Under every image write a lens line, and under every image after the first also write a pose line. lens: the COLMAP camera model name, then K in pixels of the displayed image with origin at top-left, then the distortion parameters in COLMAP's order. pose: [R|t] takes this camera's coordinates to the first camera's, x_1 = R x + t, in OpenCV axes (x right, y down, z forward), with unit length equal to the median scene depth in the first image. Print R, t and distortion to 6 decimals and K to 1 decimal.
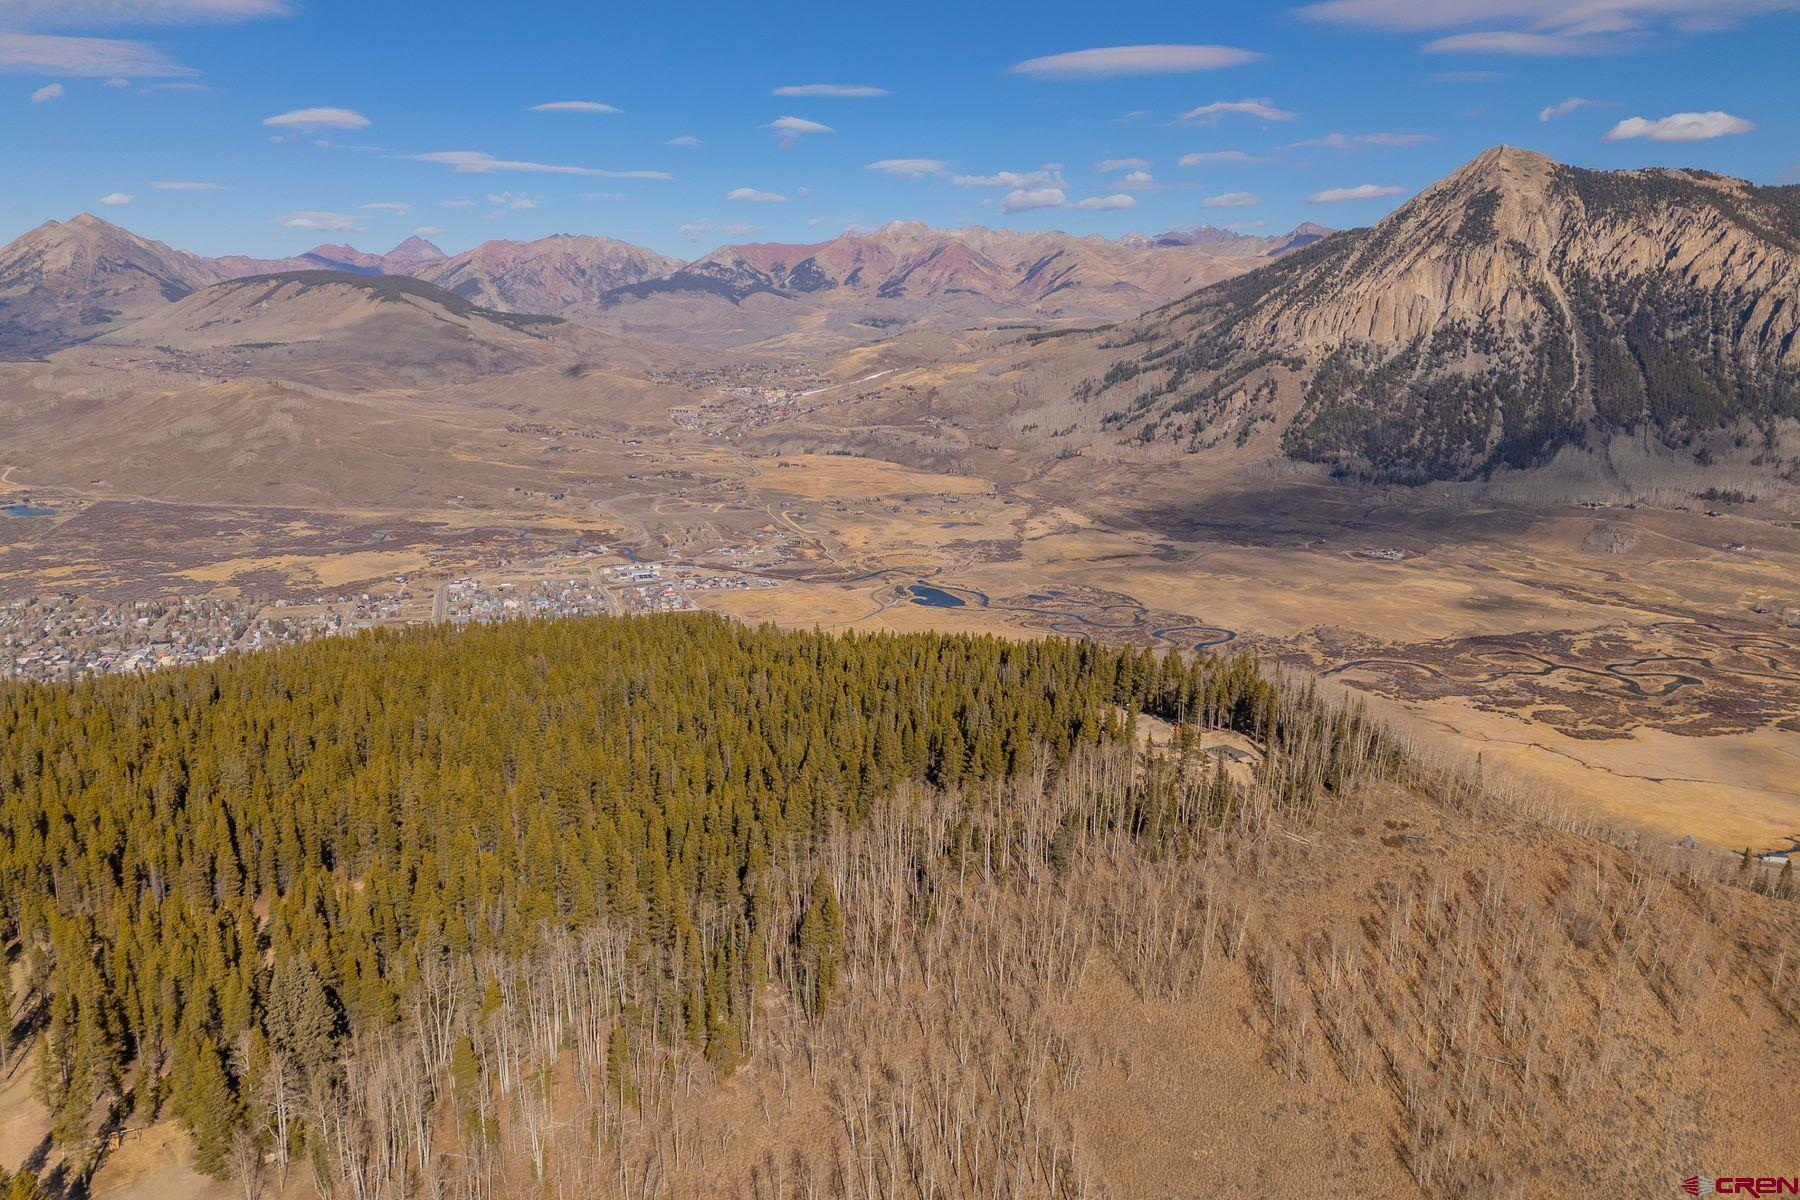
lens RADIAL K [[1314.2, 0, 902.1], [0, 1314.2, 588.1], [0, 0, 1]] dist [0.073995, -0.060063]
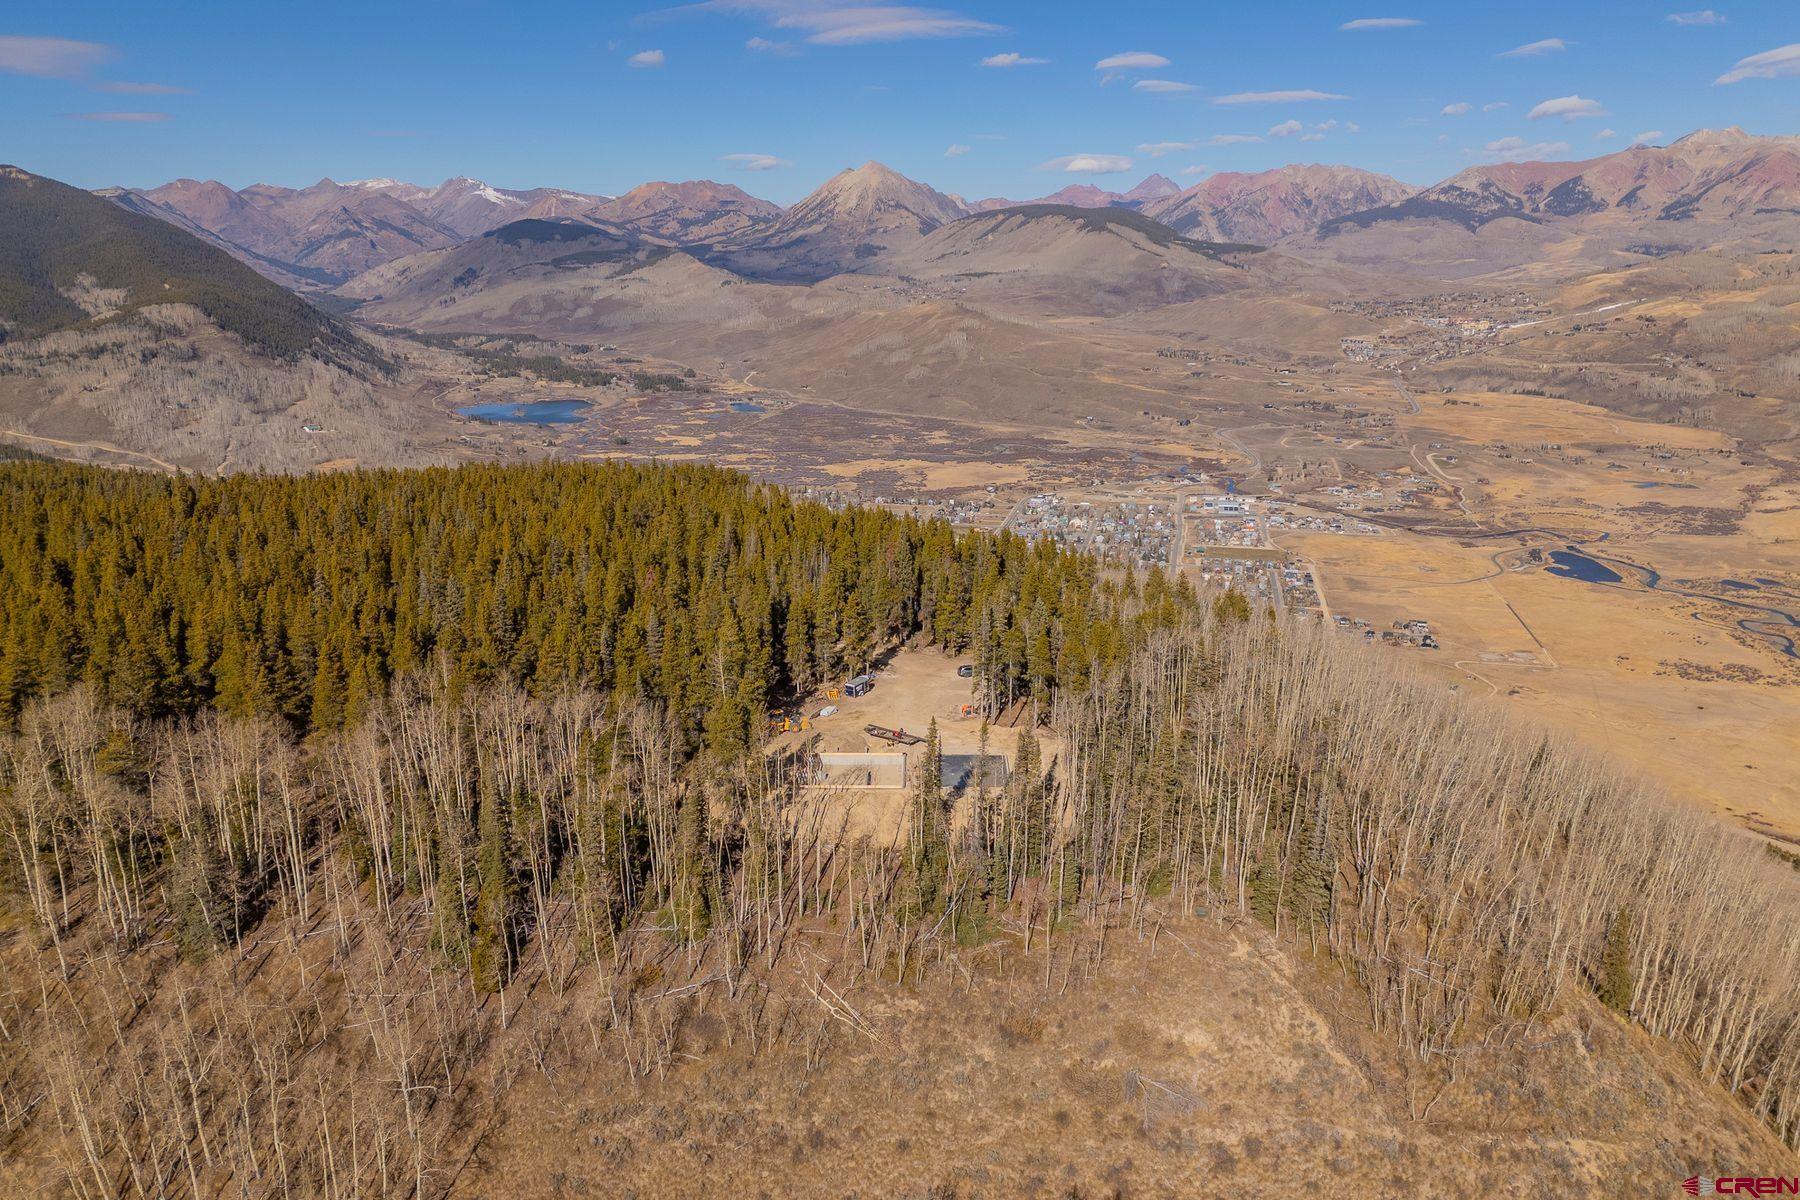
lens RADIAL K [[1314.2, 0, 902.1], [0, 1314.2, 588.1], [0, 0, 1]] dist [0.073995, -0.060063]
pose [[0.862034, 0.125657, -0.491026, 0.042711], [-0.104227, 0.992024, 0.070888, 0.002997], [0.496018, -0.009930, 0.868256, 0.056868]]
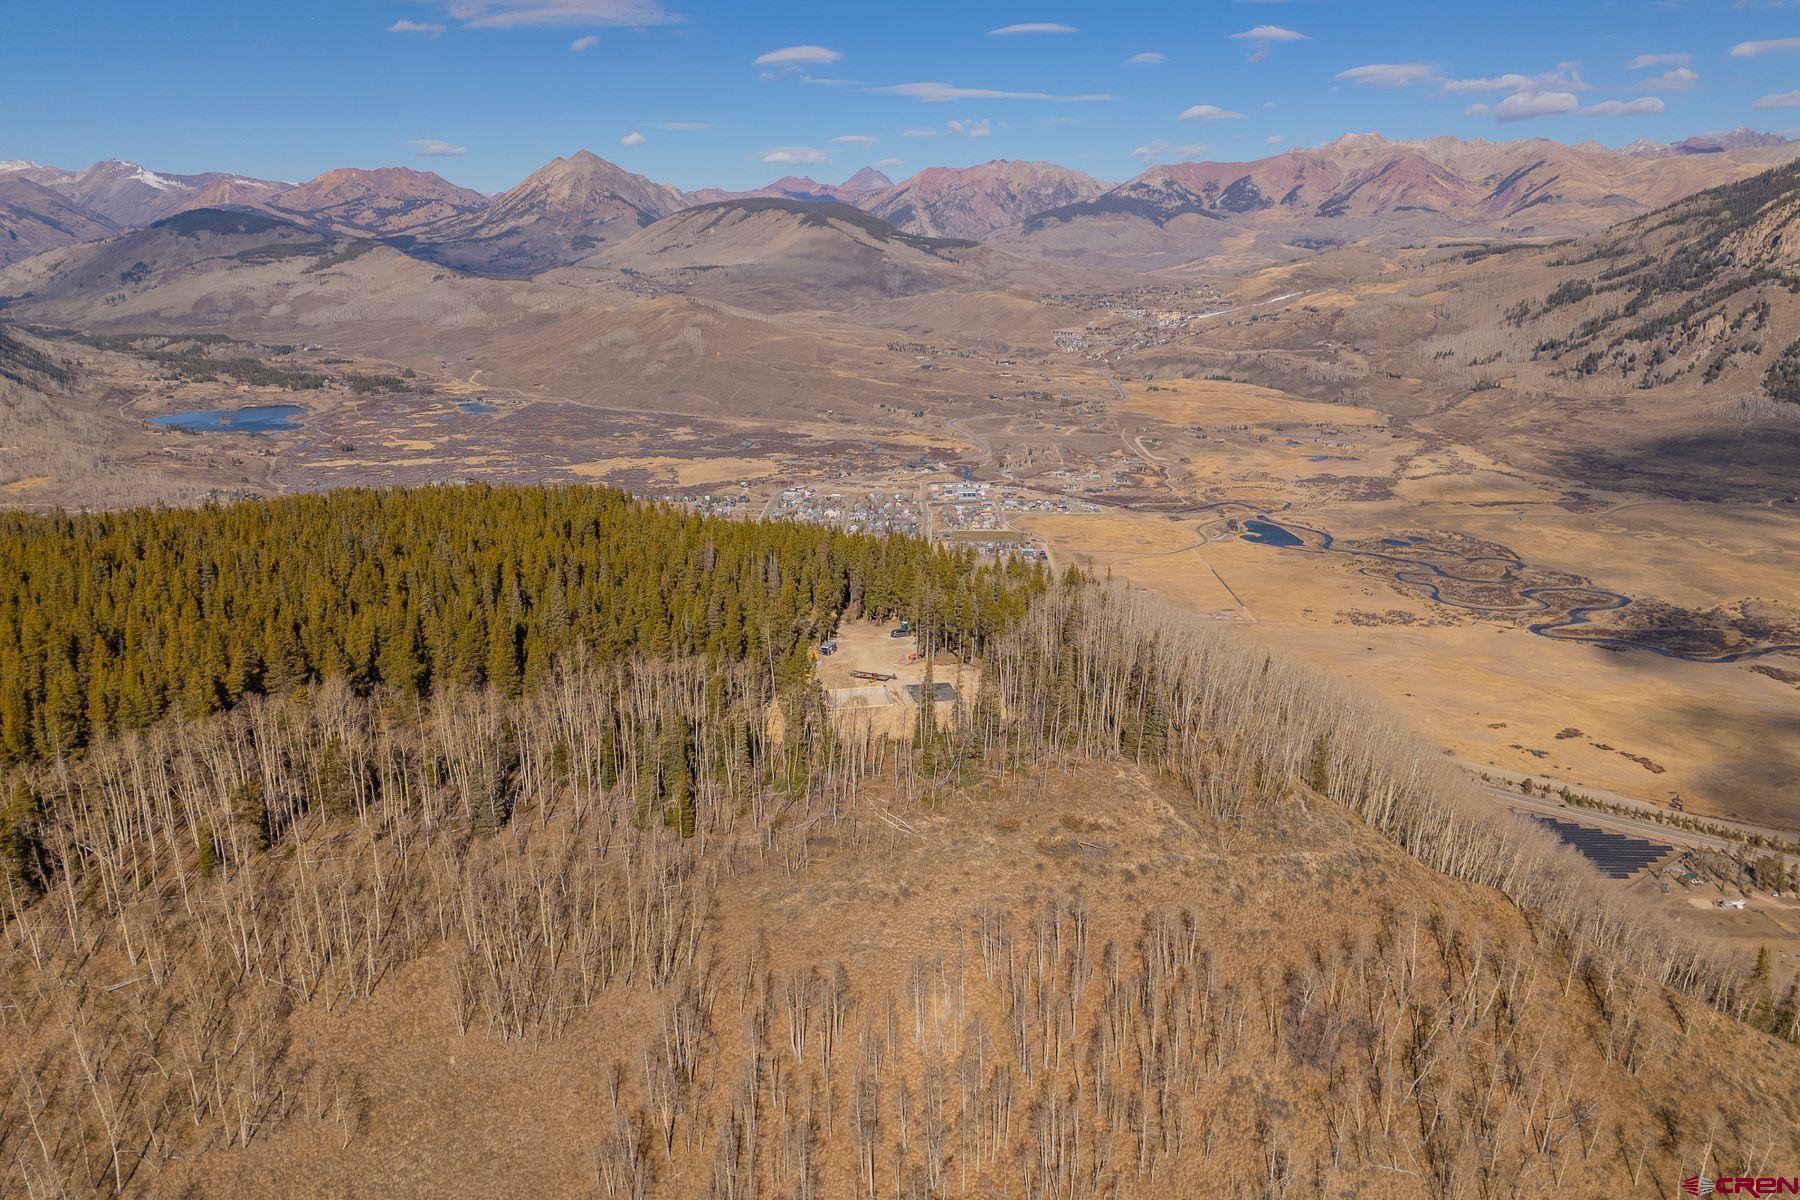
lens RADIAL K [[1314.2, 0, 902.1], [0, 1314.2, 588.1], [0, 0, 1]] dist [0.073995, -0.060063]
pose [[0.947806, 0.079151, -0.308867, 0.042824], [-0.063236, 0.996119, 0.061217, 0.002569], [0.312513, -0.038490, 0.949133, 0.032275]]
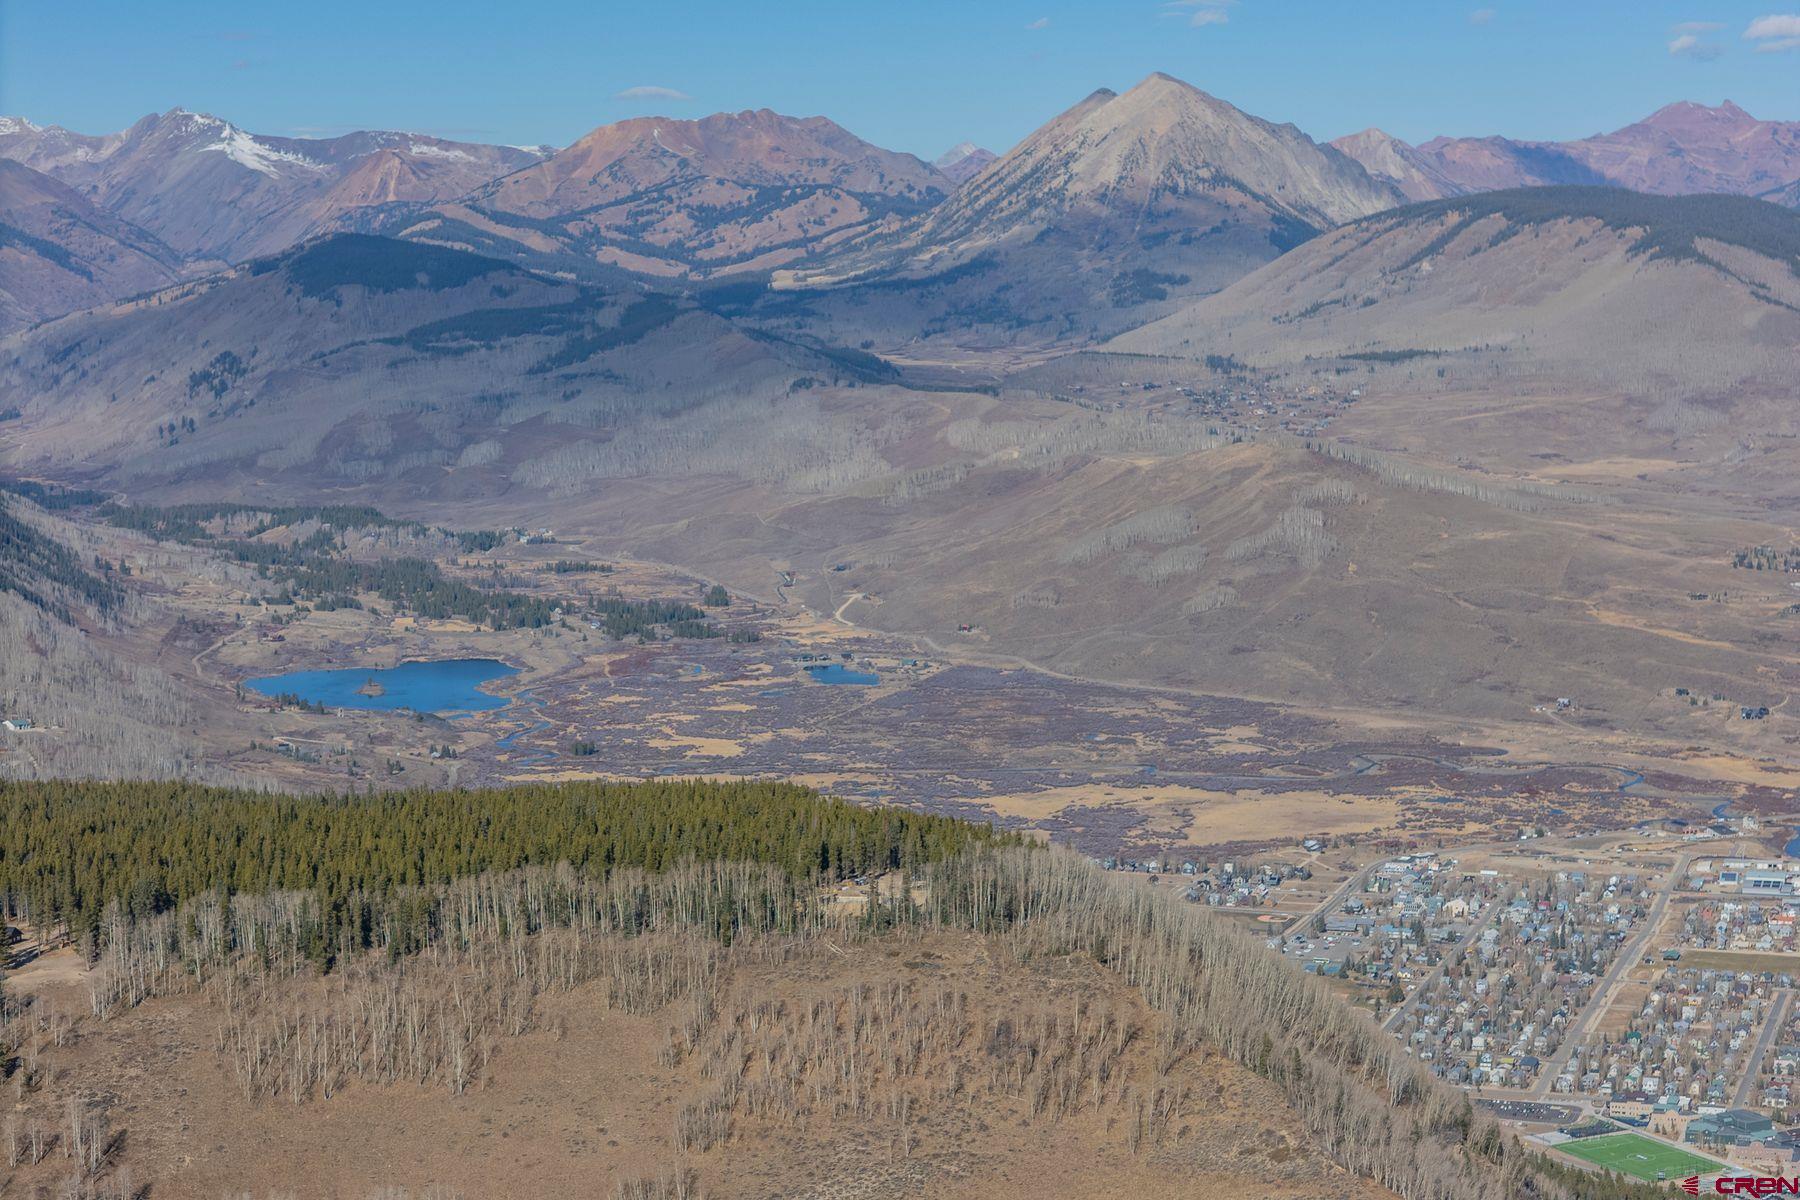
lens RADIAL K [[3609.6, 0, 900.0], [0, 3609.6, 600.0], [0, 0, 1]] dist [-0.327281, 2.082093]
pose [[0.806147, 0.050366, -0.589568, 0.195954], [-0.111496, 0.991452, -0.067757, 0.007461], [0.581116, 0.120357, 0.804872, -0.143477]]
